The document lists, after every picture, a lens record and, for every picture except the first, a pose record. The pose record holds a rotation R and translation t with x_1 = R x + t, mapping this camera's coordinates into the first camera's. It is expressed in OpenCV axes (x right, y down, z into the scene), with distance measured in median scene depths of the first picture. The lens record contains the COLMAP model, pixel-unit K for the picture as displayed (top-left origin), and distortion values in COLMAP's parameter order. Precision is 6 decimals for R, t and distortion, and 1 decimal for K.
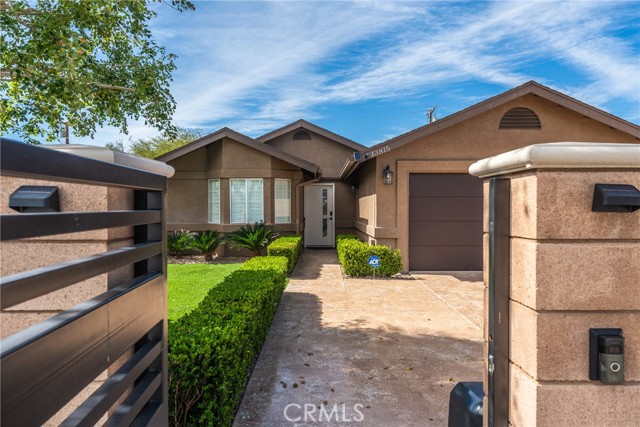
lens RADIAL K [[426.6, 0, 319.9], [0, 426.6, 212.6], [0, 0, 1]] dist [0.002809, -0.000140]
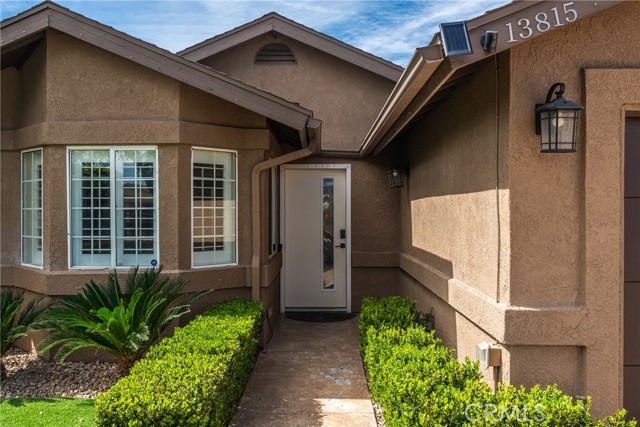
lens RADIAL K [[585.4, 0, 316.3], [0, 585.4, 211.5], [0, 0, 1]] dist [0.003856, 0.000000]
pose [[0.999936, 0.000057, -0.011291, 0.007696], [-0.000138, 0.999974, -0.007184, -0.020646], [0.011290, 0.007185, 0.999910, 0.502819]]
